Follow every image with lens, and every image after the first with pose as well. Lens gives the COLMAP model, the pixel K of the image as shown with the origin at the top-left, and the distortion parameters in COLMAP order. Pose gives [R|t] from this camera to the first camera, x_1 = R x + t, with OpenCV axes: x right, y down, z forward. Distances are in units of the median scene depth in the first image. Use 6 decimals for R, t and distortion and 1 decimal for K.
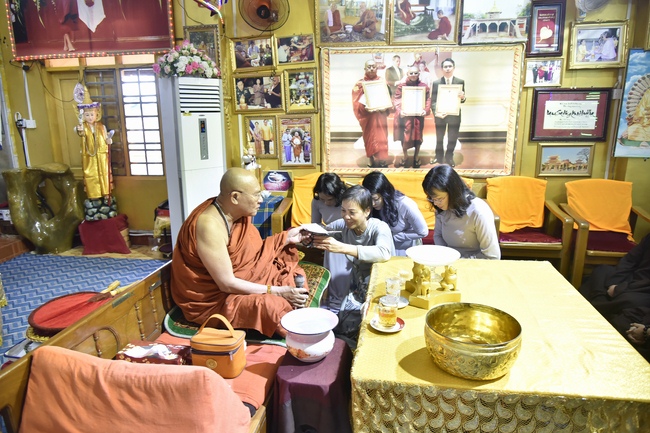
lens RADIAL K [[438.8, 0, 326.1], [0, 438.8, 219.8], [0, 0, 1]] dist [-0.046550, 0.011588]
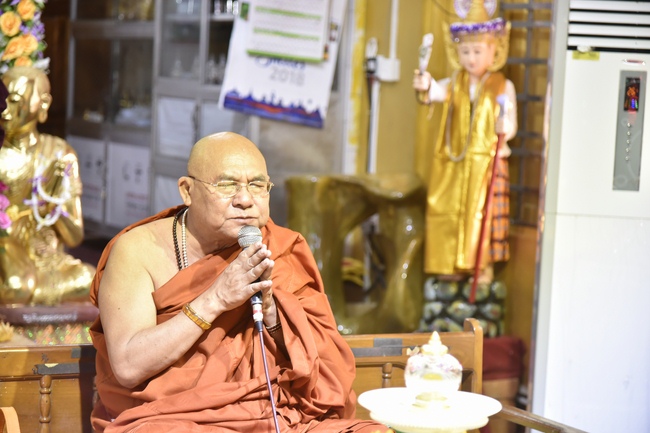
lens RADIAL K [[1828.0, 0, 327.0], [0, 1828.0, 215.5], [0, 0, 1]] dist [0.080903, 0.000000]
pose [[0.614194, 0.101130, -0.782648, 0.649115], [-0.235826, 0.969958, -0.059734, 0.017356], [0.753095, 0.221257, 0.619591, -0.036060]]
